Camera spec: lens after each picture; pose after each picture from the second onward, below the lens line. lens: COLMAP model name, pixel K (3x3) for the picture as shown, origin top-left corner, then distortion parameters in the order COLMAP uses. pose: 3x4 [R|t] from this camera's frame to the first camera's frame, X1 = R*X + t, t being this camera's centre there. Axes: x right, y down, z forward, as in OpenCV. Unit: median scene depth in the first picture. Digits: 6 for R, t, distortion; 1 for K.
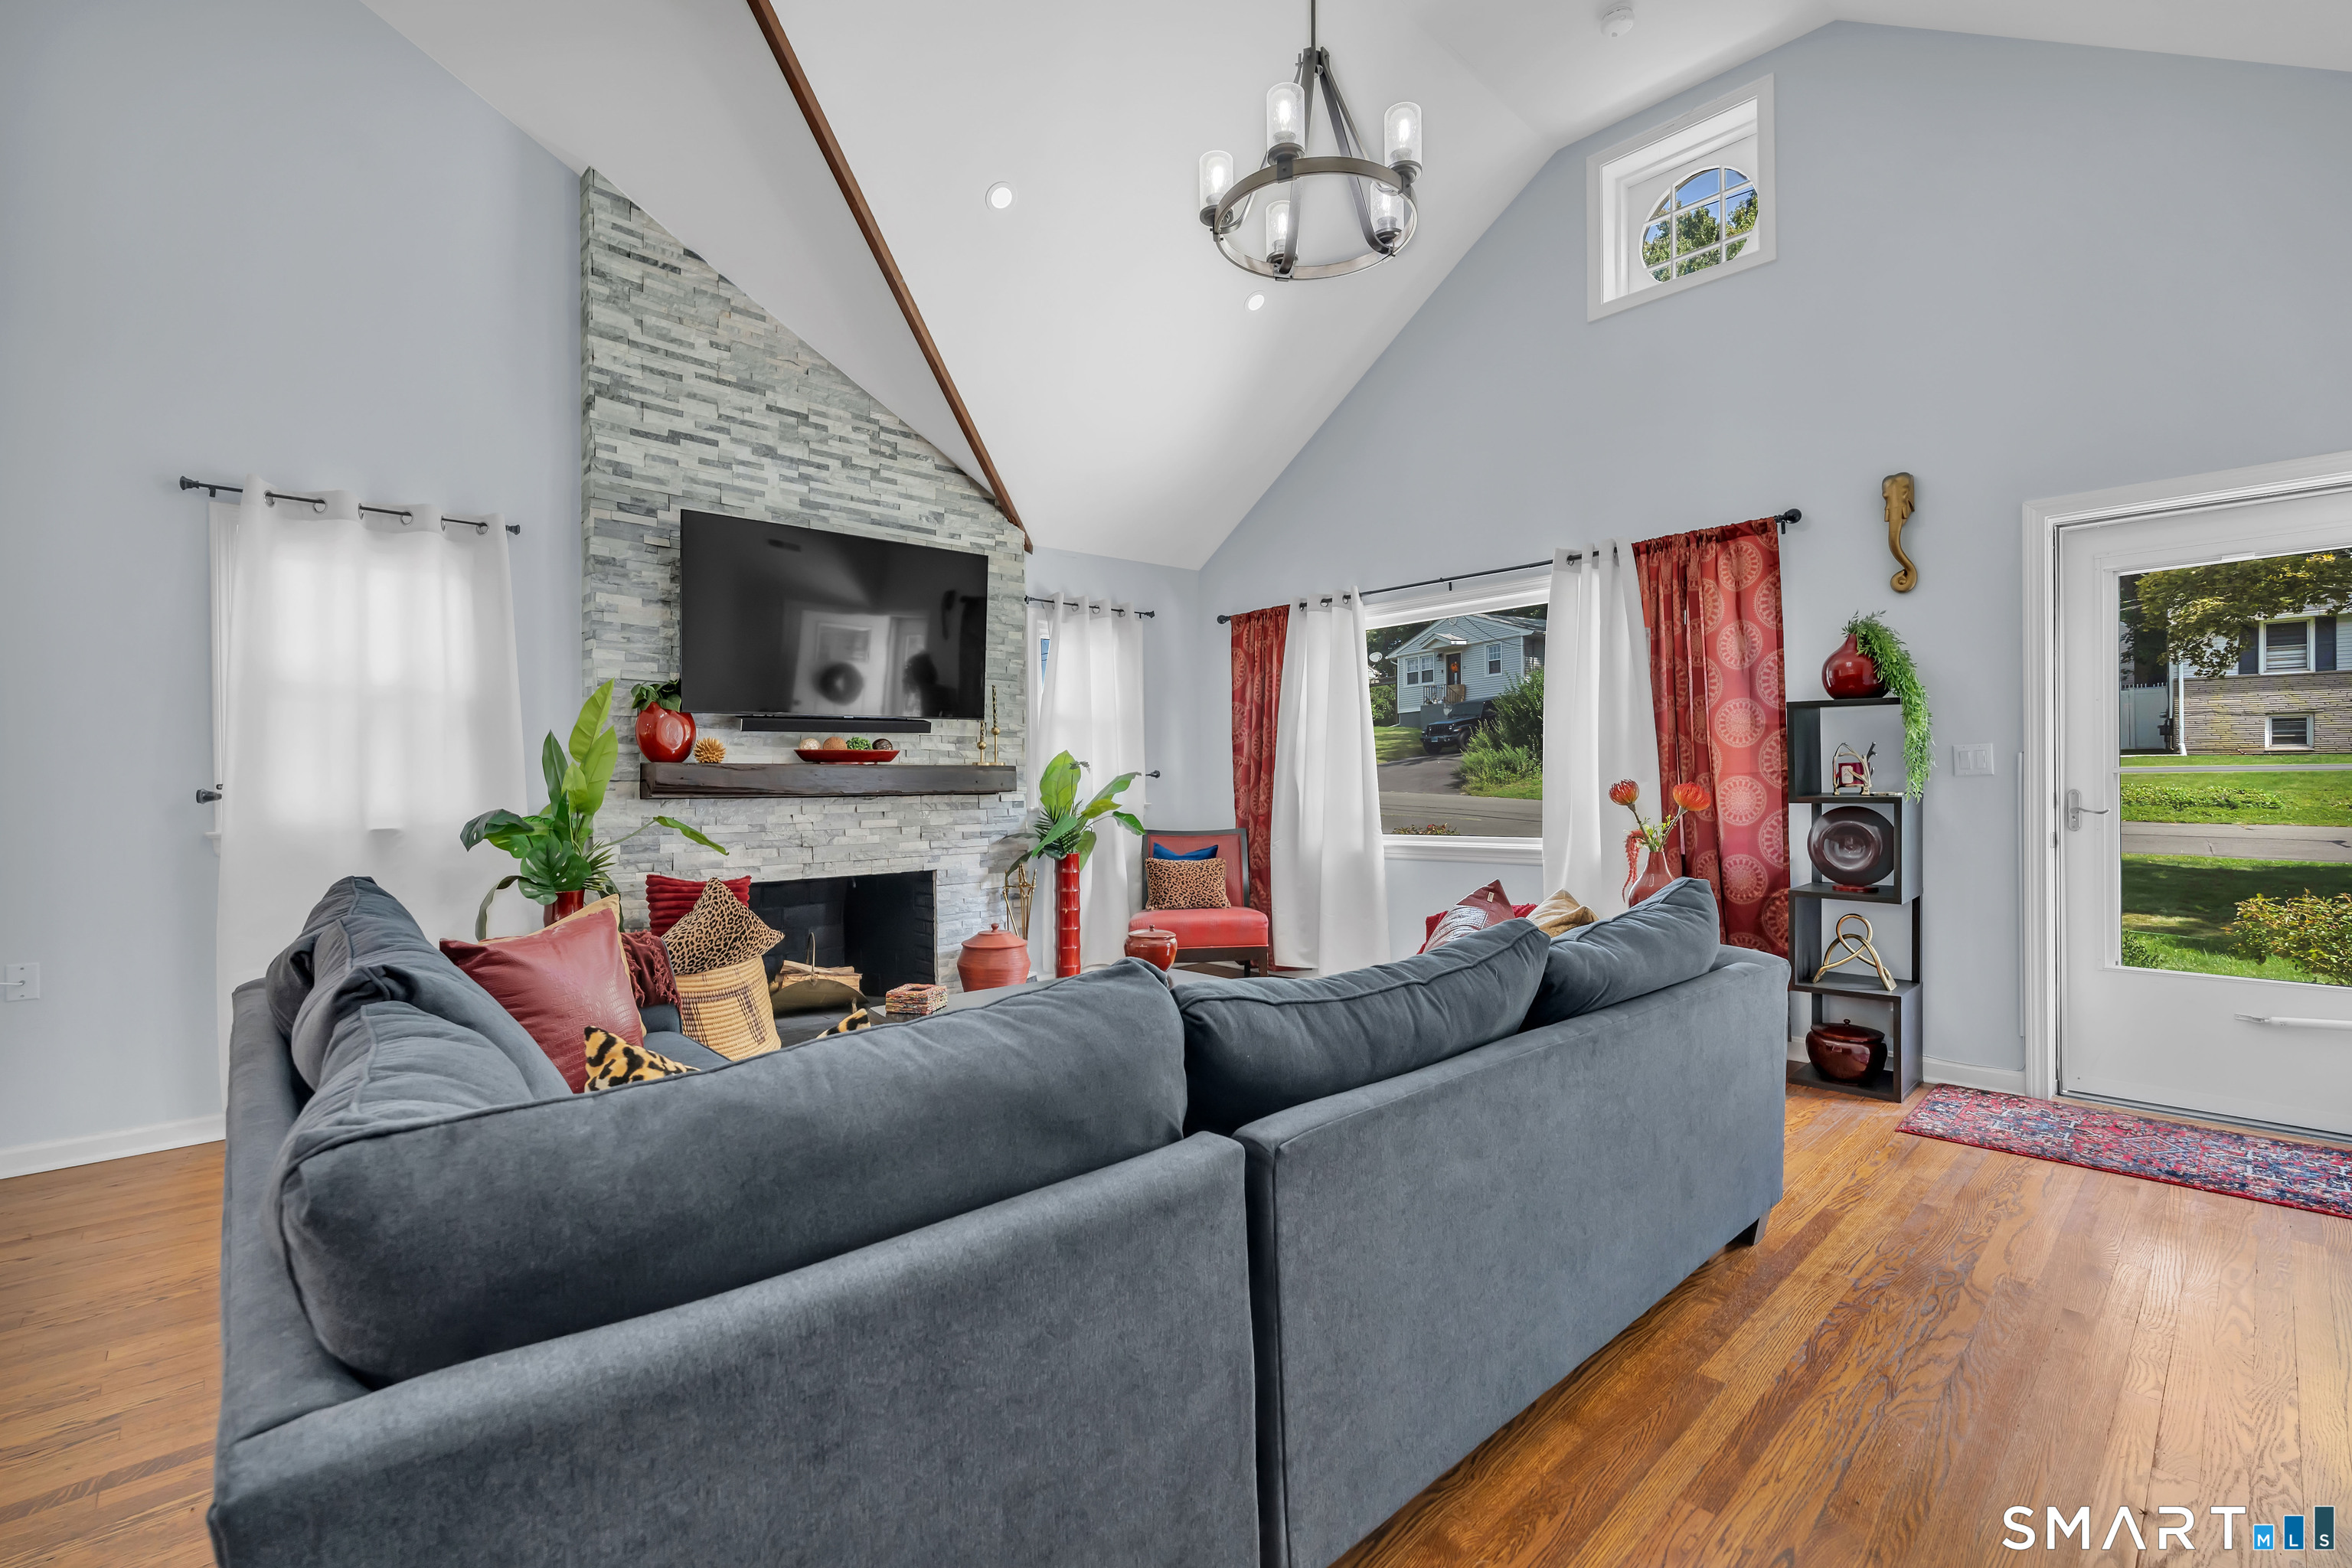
lens RADIAL K [[1050.4, 0, 1180.1], [0, 1050.4, 791.8], [0, 0, 1]] dist [-0.002905, 0.000268]
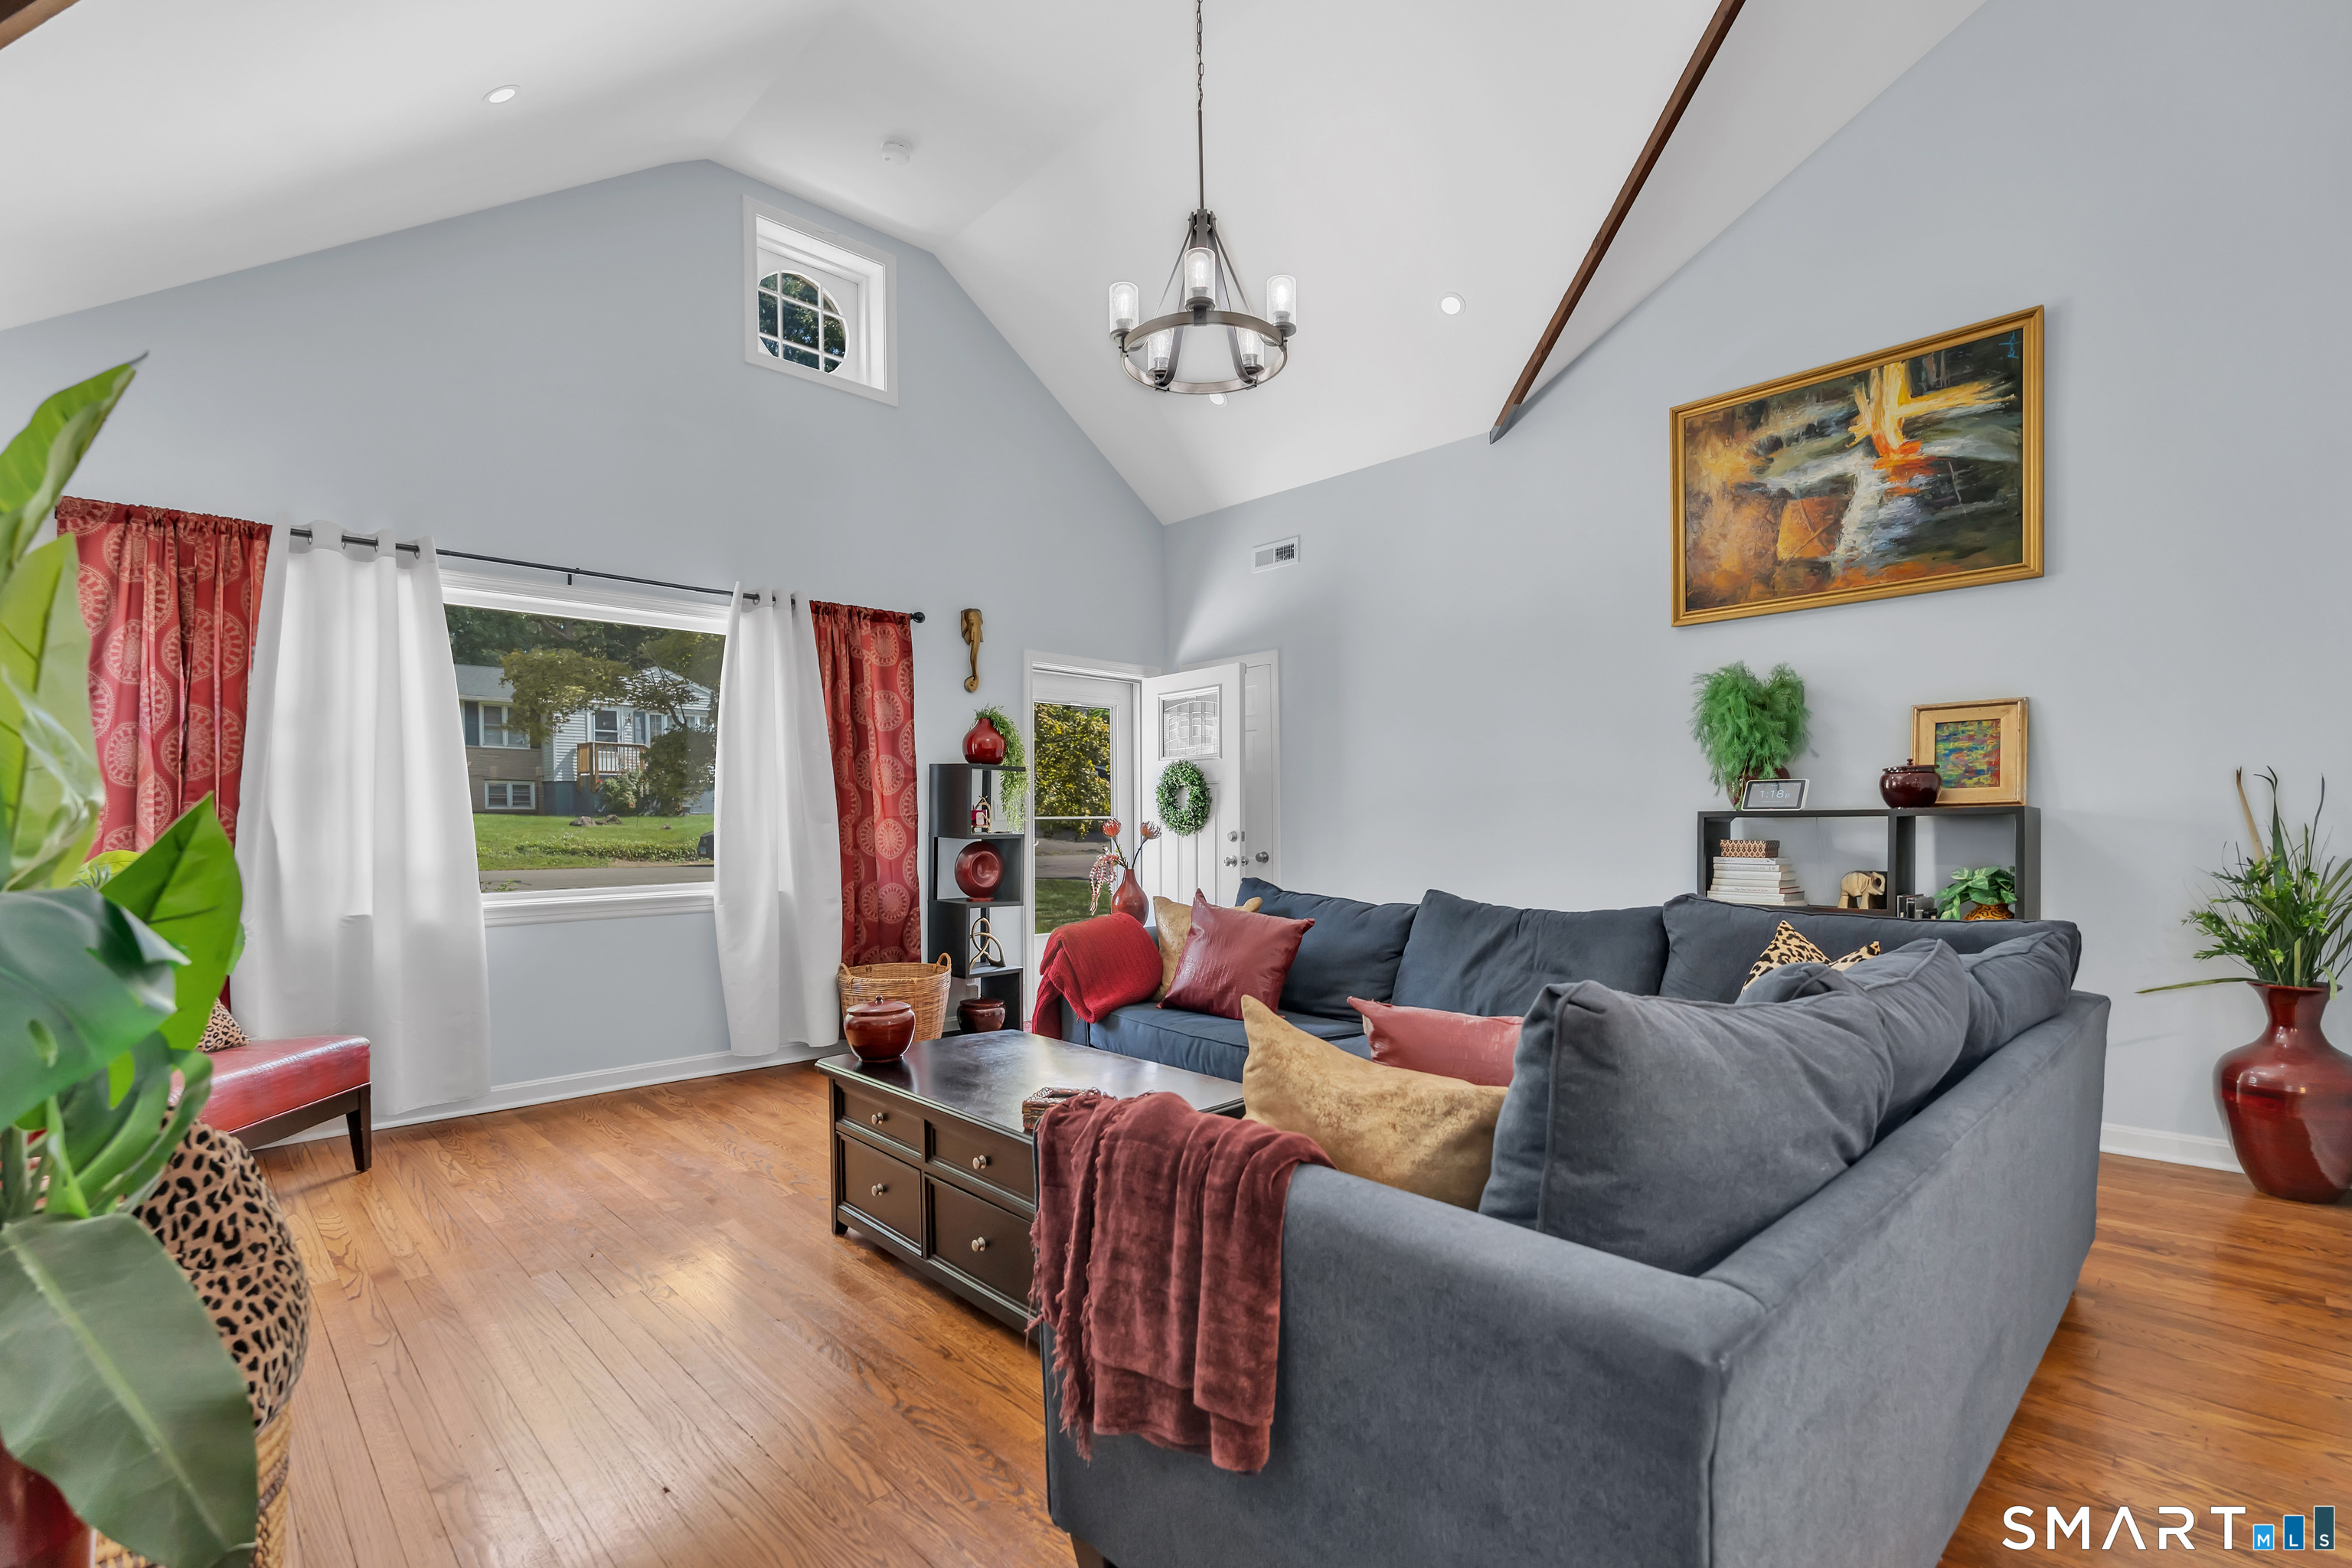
lens RADIAL K [[1050.4, 0, 1181.2], [0, 1050.4, 836.9], [0, 0, 1]] dist [-0.002905, 0.000268]
pose [[0.002936, -0.004636, 0.999985, -0.619369], [0.009622, 0.999943, 0.004607, 0.003169], [-0.999949, 0.009609, 0.002981, 0.600058]]
